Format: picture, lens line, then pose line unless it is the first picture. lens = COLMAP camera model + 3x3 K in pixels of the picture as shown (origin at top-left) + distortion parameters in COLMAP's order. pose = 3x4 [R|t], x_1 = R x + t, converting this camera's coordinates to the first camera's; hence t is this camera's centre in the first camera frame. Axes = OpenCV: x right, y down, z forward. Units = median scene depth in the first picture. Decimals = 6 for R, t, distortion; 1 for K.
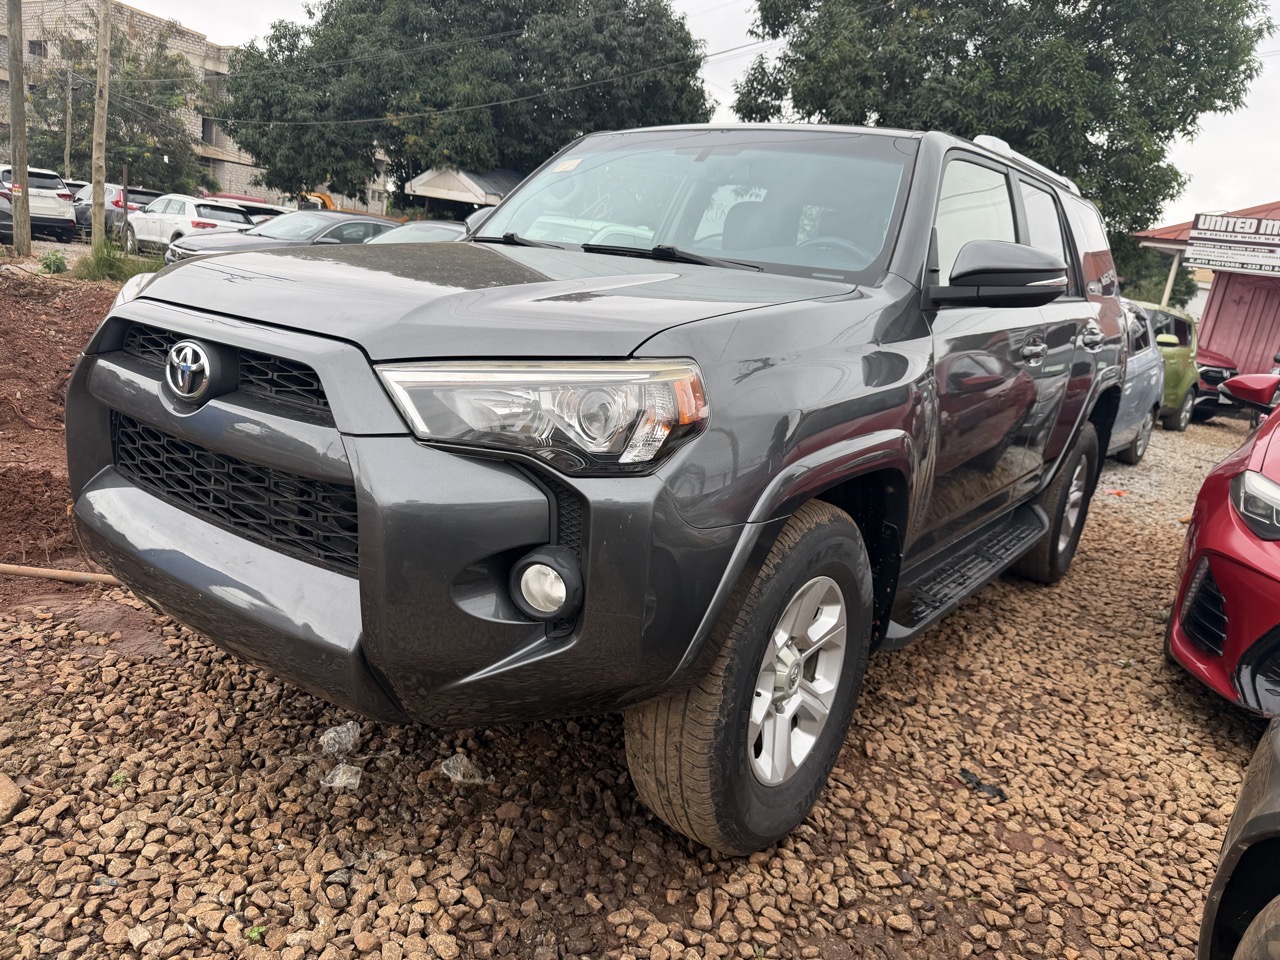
lens RADIAL K [[914.5, 0, 645.5], [0, 914.5, 479.0], [0, 0, 1]] dist [-0.000058, -0.004614]
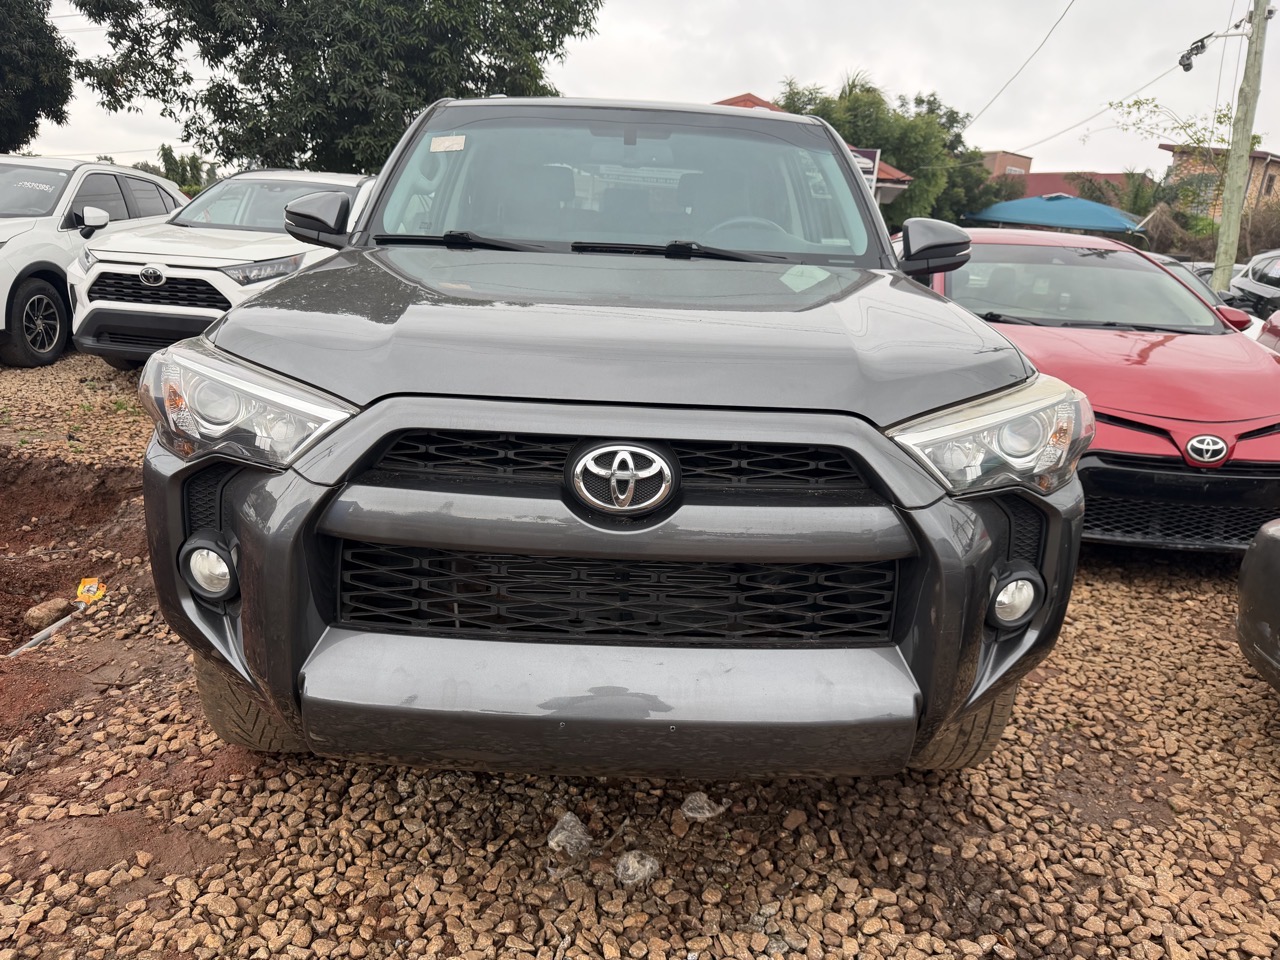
lens RADIAL K [[914.5, 0, 638.4], [0, 914.5, 478.3], [0, 0, 1]] dist [-0.000058, -0.004614]
pose [[0.789569, -0.227328, 0.570003, -0.633448], [0.174805, 0.973690, 0.146185, -0.156595], [-0.588238, -0.015784, 0.808533, 0.216459]]
